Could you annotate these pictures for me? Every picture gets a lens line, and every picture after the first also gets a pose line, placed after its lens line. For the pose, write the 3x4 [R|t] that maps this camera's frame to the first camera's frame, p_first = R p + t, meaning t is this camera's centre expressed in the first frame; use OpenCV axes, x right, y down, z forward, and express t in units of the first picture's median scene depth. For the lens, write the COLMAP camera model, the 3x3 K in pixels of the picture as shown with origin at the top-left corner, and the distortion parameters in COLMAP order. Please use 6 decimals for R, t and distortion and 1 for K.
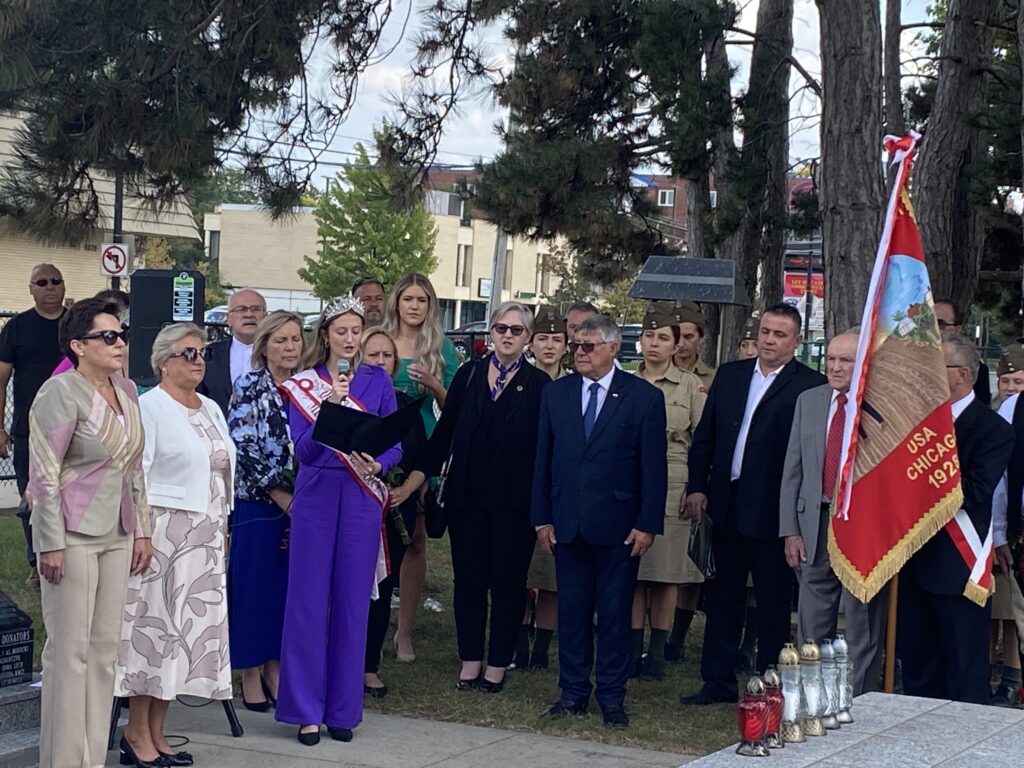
lens RADIAL K [[2322.3, 0, 457.7], [0, 2322.3, 401.8], [0, 0, 1]] dist [0.103185, 0.000000]
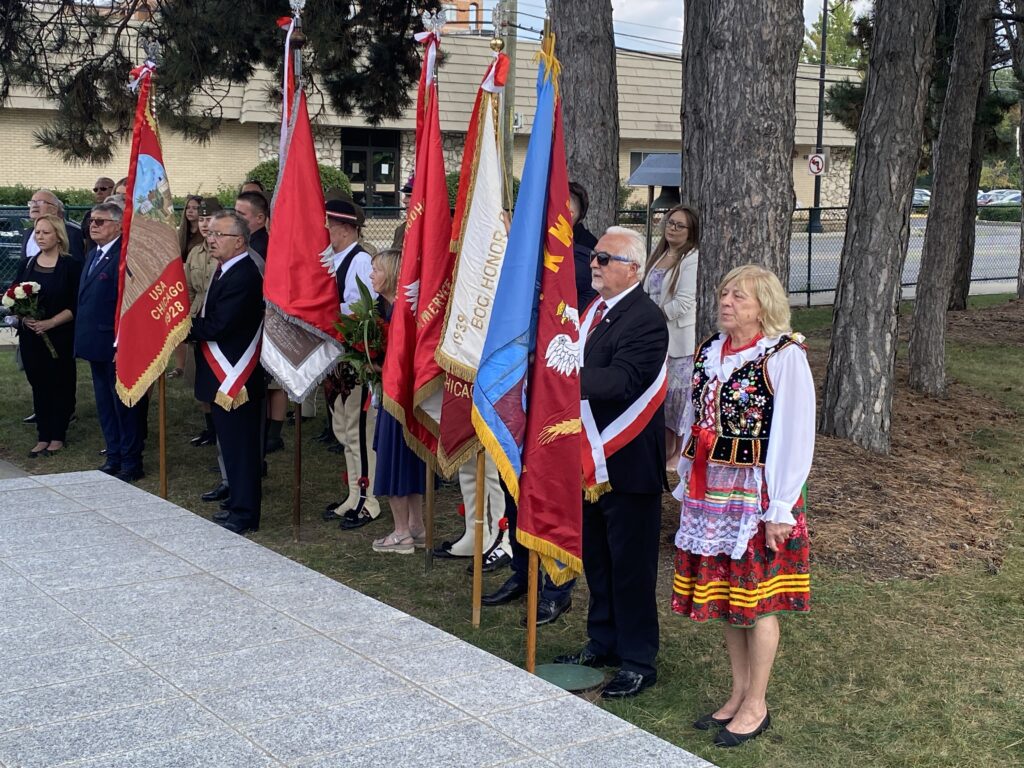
lens RADIAL K [[1436.2, 0, 513.8], [0, 1436.2, 384.9], [0, 0, 1]] dist [0.112566, 0.000000]
pose [[0.893203, 0.026553, -0.448868, 0.769125], [0.013122, 0.996290, 0.085049, 0.002262], [0.449461, -0.081856, 0.889542, 0.330304]]
